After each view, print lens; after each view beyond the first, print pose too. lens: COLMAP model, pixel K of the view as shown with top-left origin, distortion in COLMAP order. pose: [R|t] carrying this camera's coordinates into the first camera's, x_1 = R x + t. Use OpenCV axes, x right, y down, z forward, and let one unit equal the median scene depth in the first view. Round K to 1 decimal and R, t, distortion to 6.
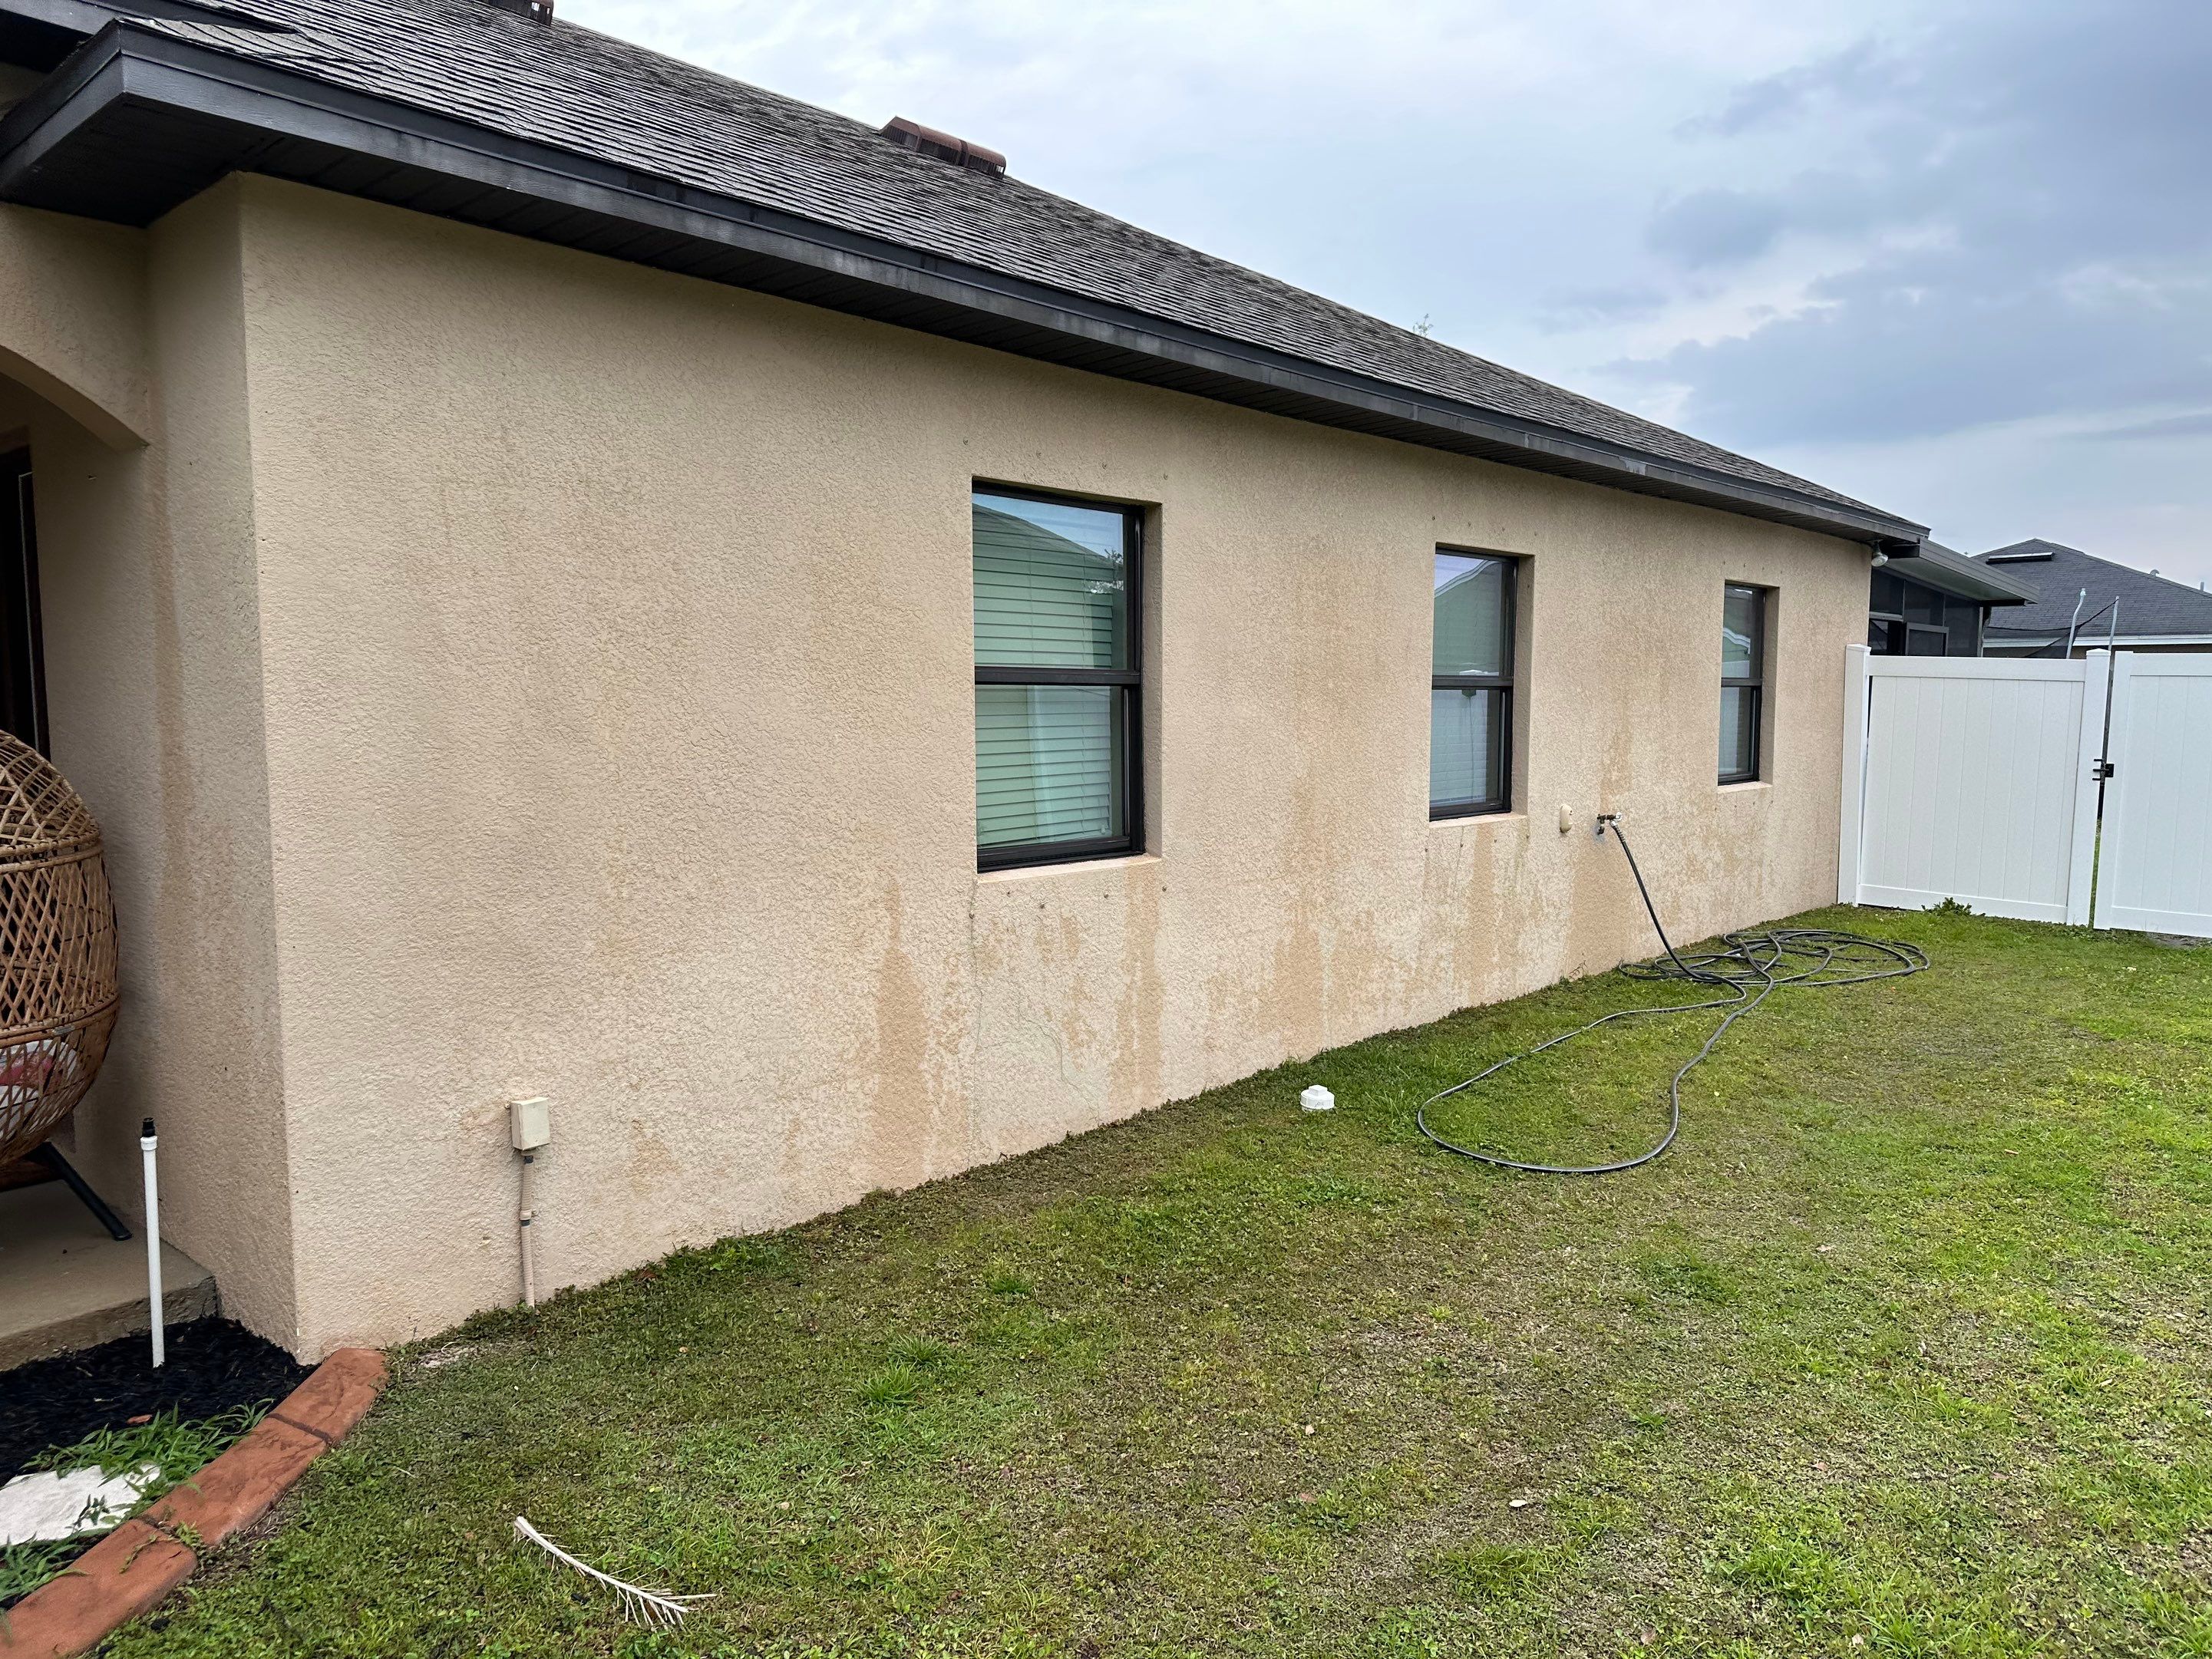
lens RADIAL K [[1520.8, 0, 1119.4], [0, 1520.8, 830.9], [0, 0, 1]] dist [0.117505, -0.190347]
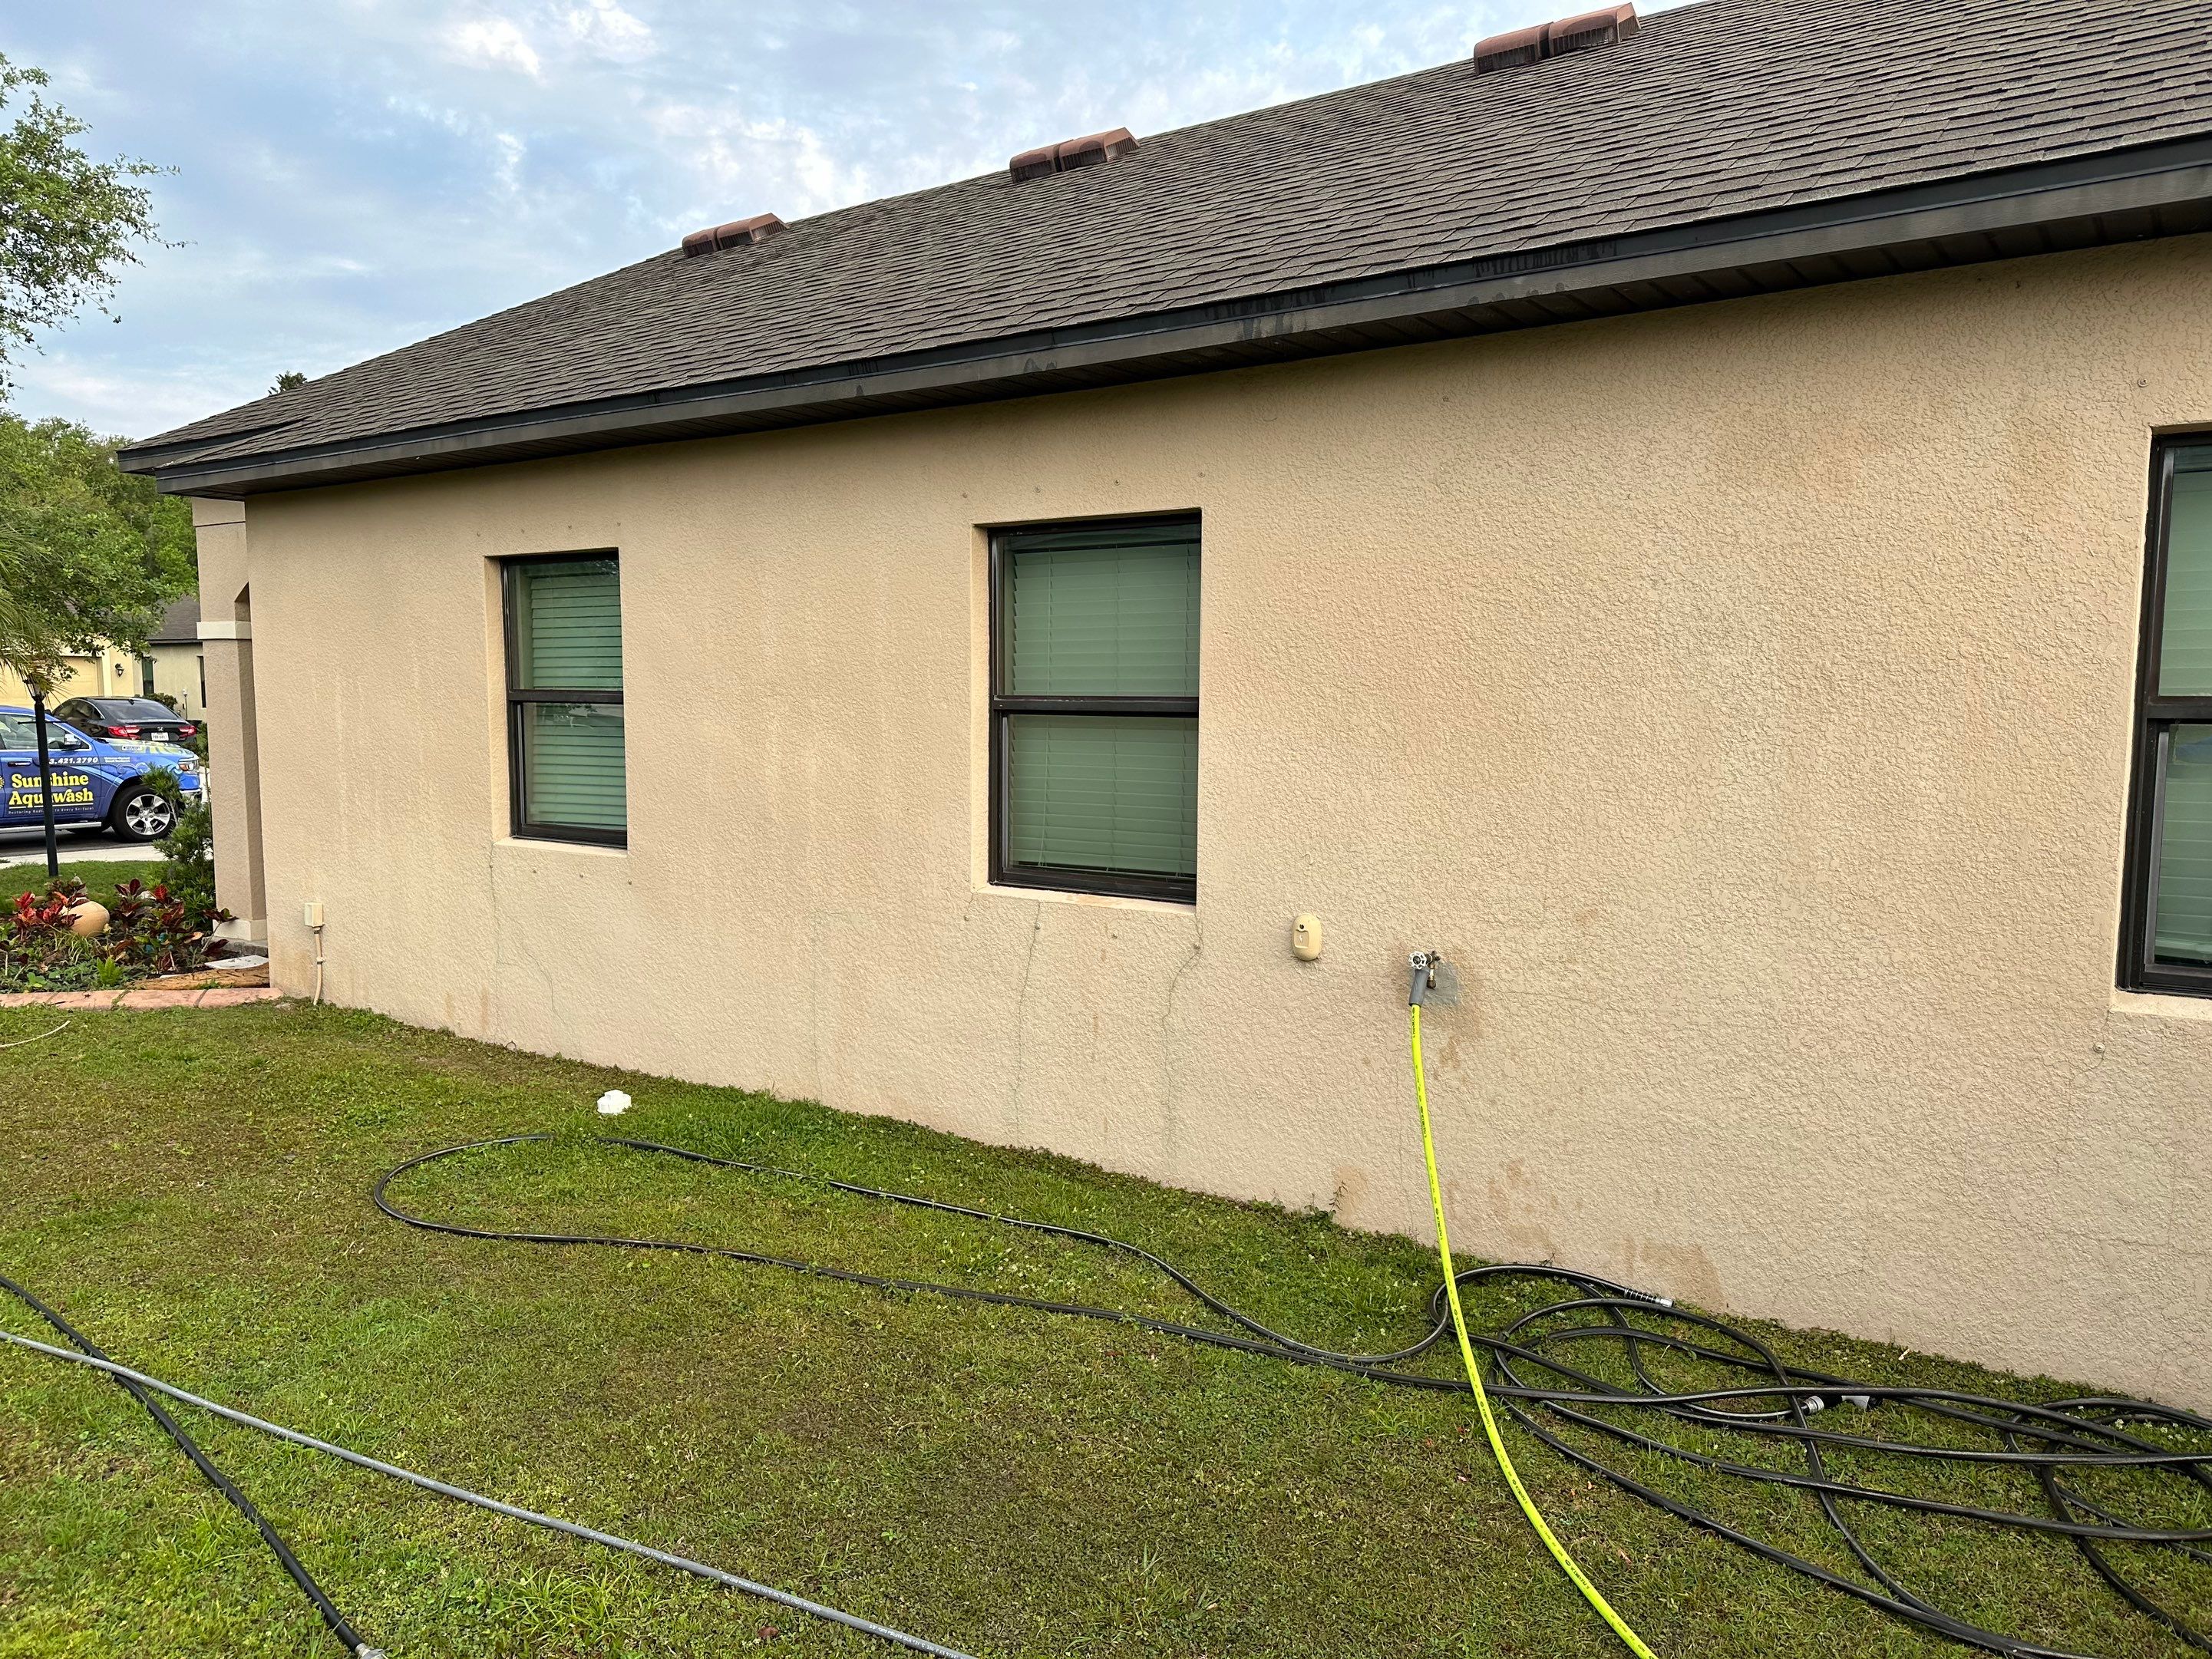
lens RADIAL K [[1520.8, 0, 1119.4], [0, 1520.8, 830.9], [0, 0, 1]] dist [0.117505, -0.190347]
pose [[0.136476, 0.056428, -0.989035, 0.732118], [-0.115862, 0.992434, 0.040634, -0.053210], [0.983845, 0.109046, 0.141981, 0.711305]]
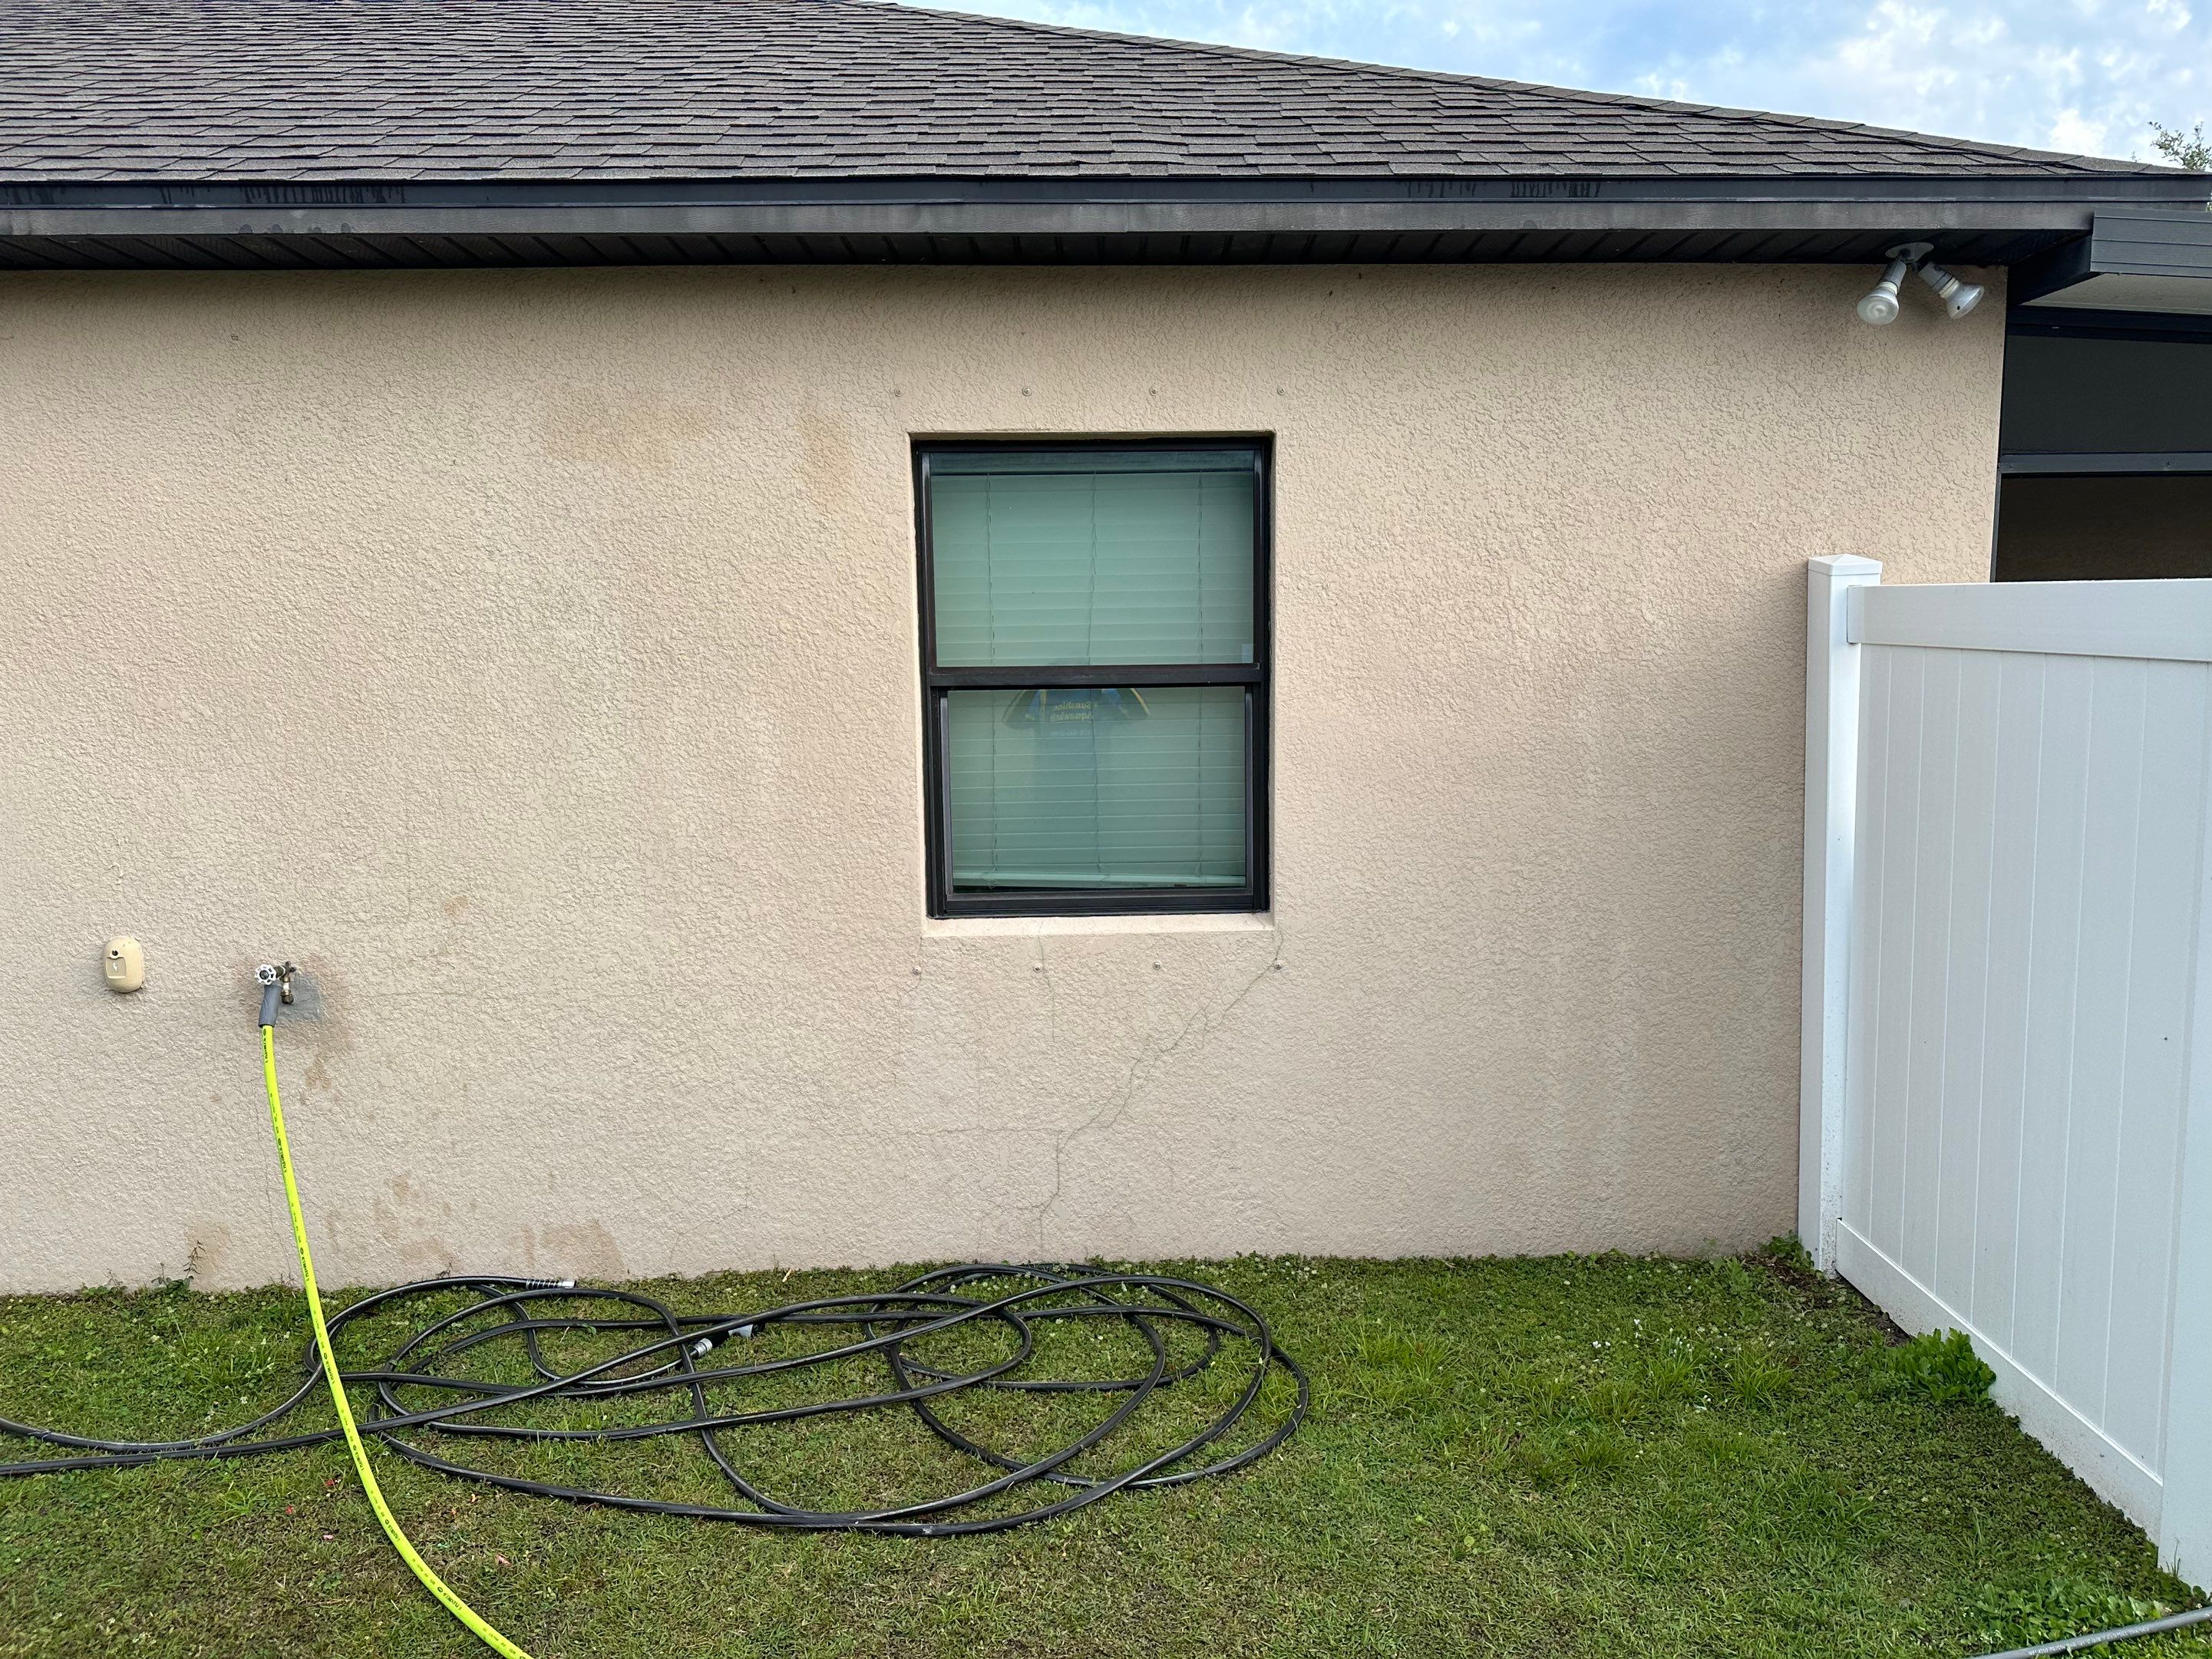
lens RADIAL K [[1542.6, 0, 1106.0], [0, 1542.6, 829.5], [0, 0, 1]] dist [0.036159, -0.040826]
pose [[0.698228, 0.033641, -0.715085, 0.740328], [-0.047580, 0.998867, 0.000533, -0.055628], [0.714293, 0.033652, 0.699038, 0.740661]]
